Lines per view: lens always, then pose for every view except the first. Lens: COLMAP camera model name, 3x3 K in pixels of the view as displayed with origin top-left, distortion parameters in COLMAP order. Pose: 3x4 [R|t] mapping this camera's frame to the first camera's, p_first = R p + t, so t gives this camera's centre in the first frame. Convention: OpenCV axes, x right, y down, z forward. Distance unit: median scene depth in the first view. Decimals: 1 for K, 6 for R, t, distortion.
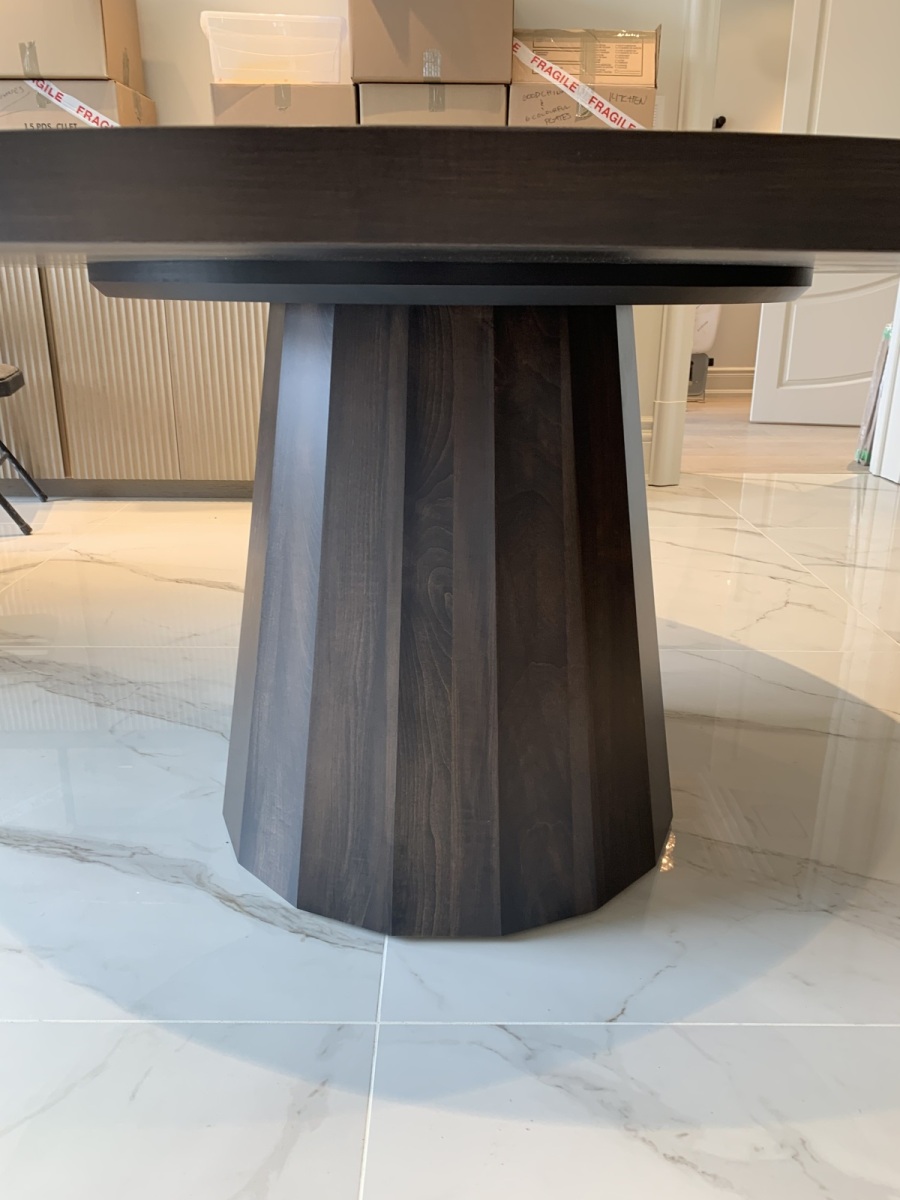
lens RADIAL K [[927.5, 0, 449.8], [0, 927.5, 617.6], [0, 0, 1]] dist [-0.014337, 0.010273]
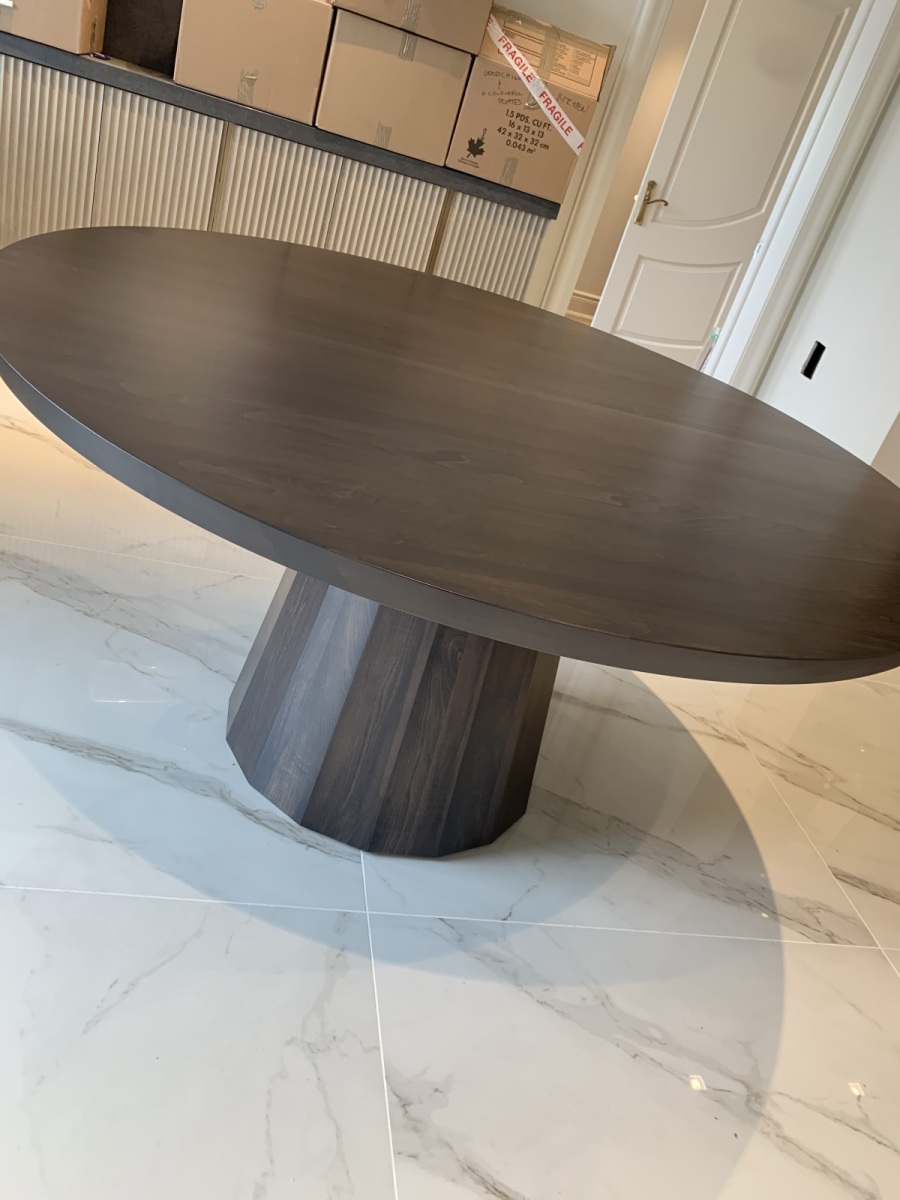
lens RADIAL K [[927.5, 0, 449.8], [0, 927.5, 617.6], [0, 0, 1]] dist [-0.014337, 0.010273]
pose [[0.947431, 0.153361, 0.280812, -0.416228], [-0.205749, 0.964142, 0.167625, -0.304935], [-0.245035, -0.216590, 0.945011, -0.376161]]
